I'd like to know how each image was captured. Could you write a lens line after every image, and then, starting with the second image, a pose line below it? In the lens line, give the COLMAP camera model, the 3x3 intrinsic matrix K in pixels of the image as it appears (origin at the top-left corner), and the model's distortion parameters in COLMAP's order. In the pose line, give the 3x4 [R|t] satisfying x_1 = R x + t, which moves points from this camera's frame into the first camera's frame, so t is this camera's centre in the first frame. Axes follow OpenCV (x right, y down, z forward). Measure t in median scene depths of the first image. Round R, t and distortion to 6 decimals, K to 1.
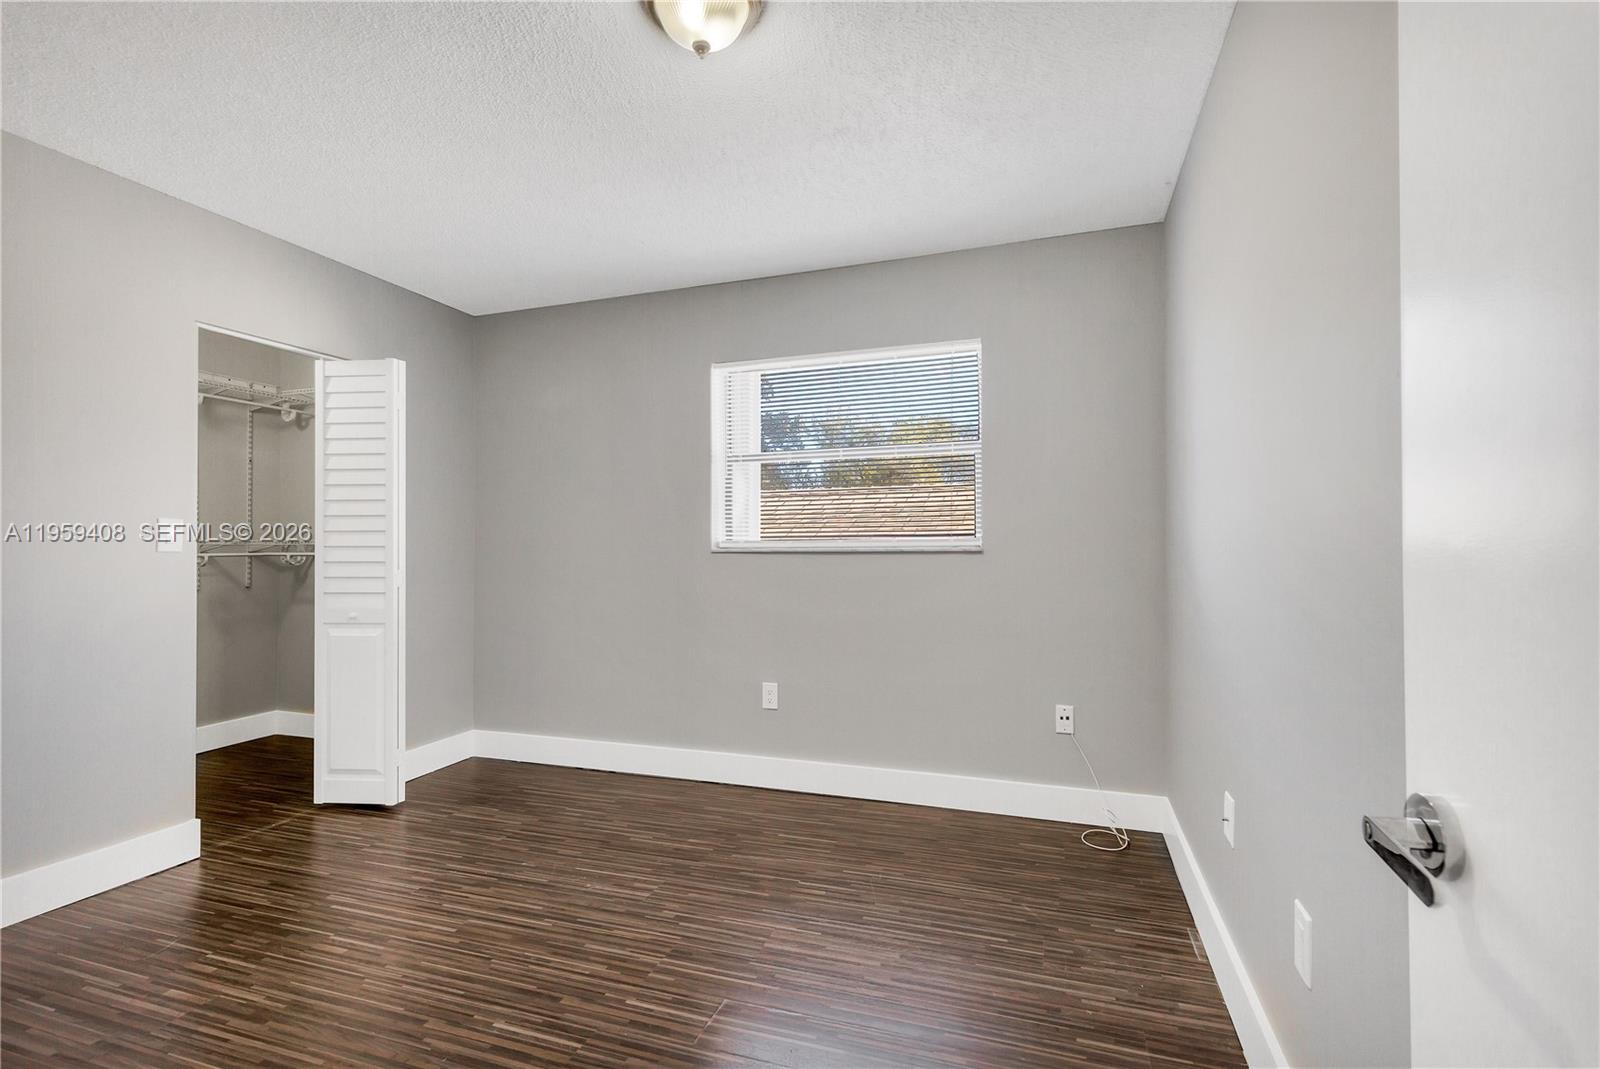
lens RADIAL K [[735.4, 0, 802.6], [0, 735.4, 531.3], [0, 0, 1]] dist [-0.001502, -0.000520]
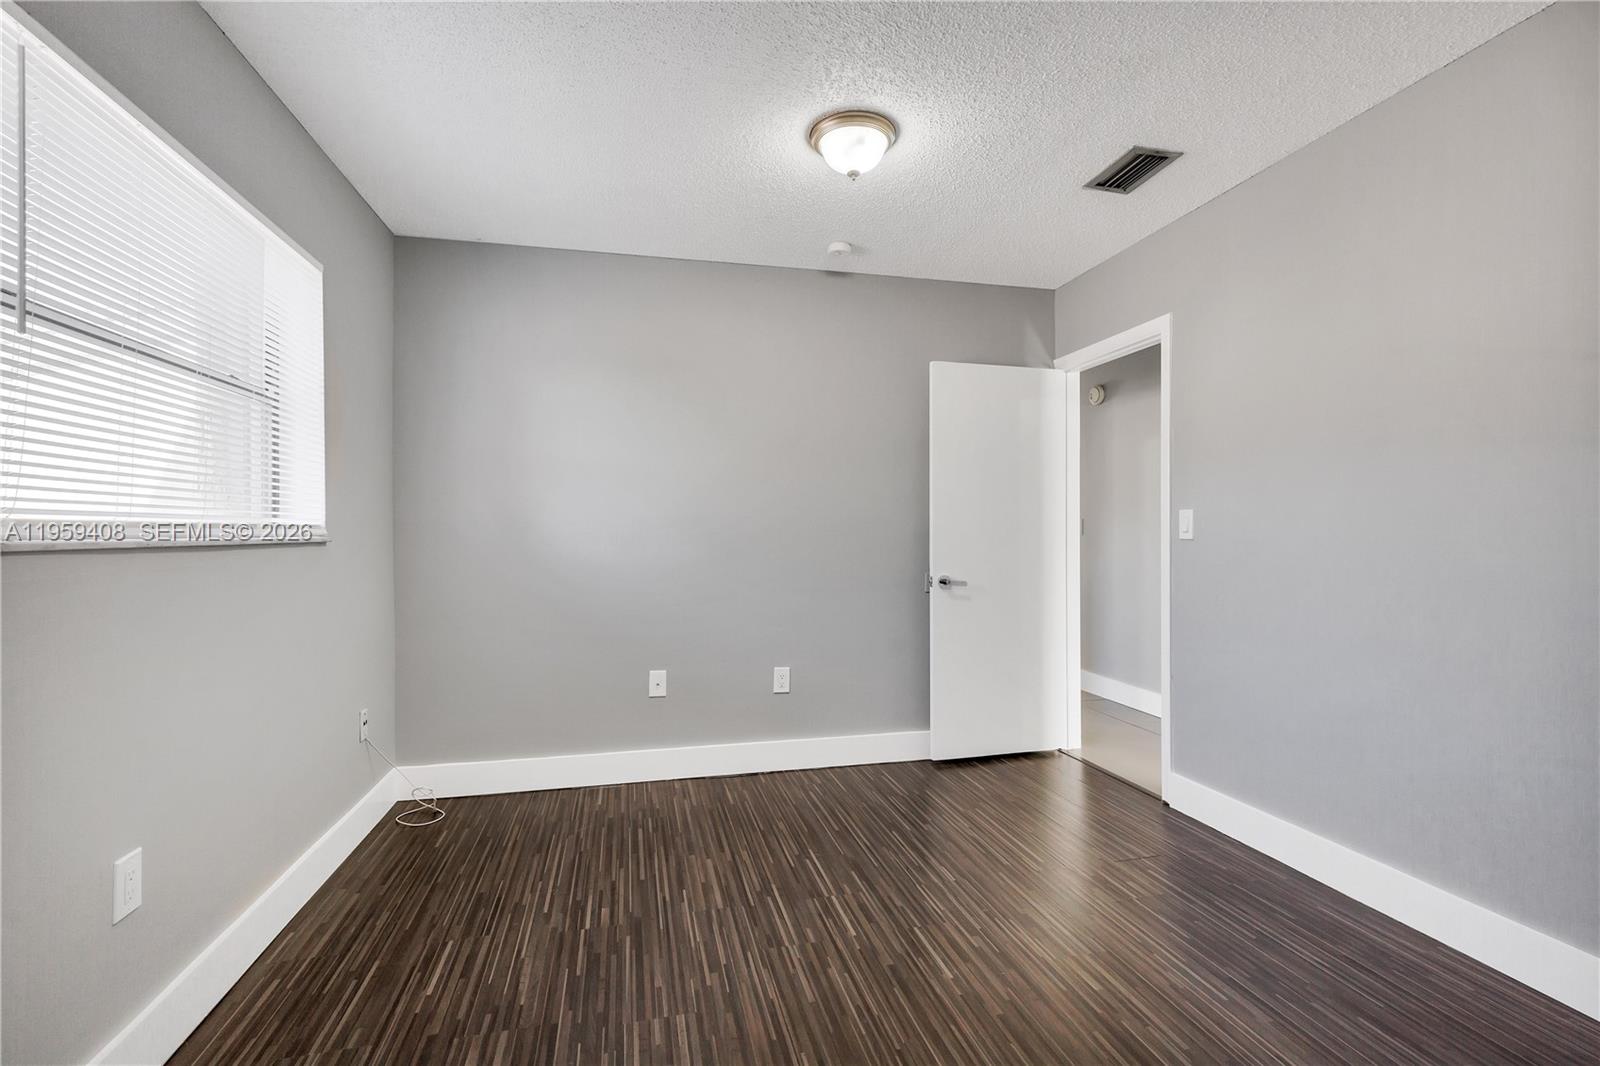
lens RADIAL K [[735.4, 0, 802.5], [0, 735.4, 533.8], [0, 0, 1]] dist [-0.001502, -0.000520]
pose [[-0.532395, -0.000117, 0.846496, -0.810670], [-0.010623, 0.999922, -0.006544, 0.021876], [-0.846430, -0.012476, -0.532354, 1.179122]]
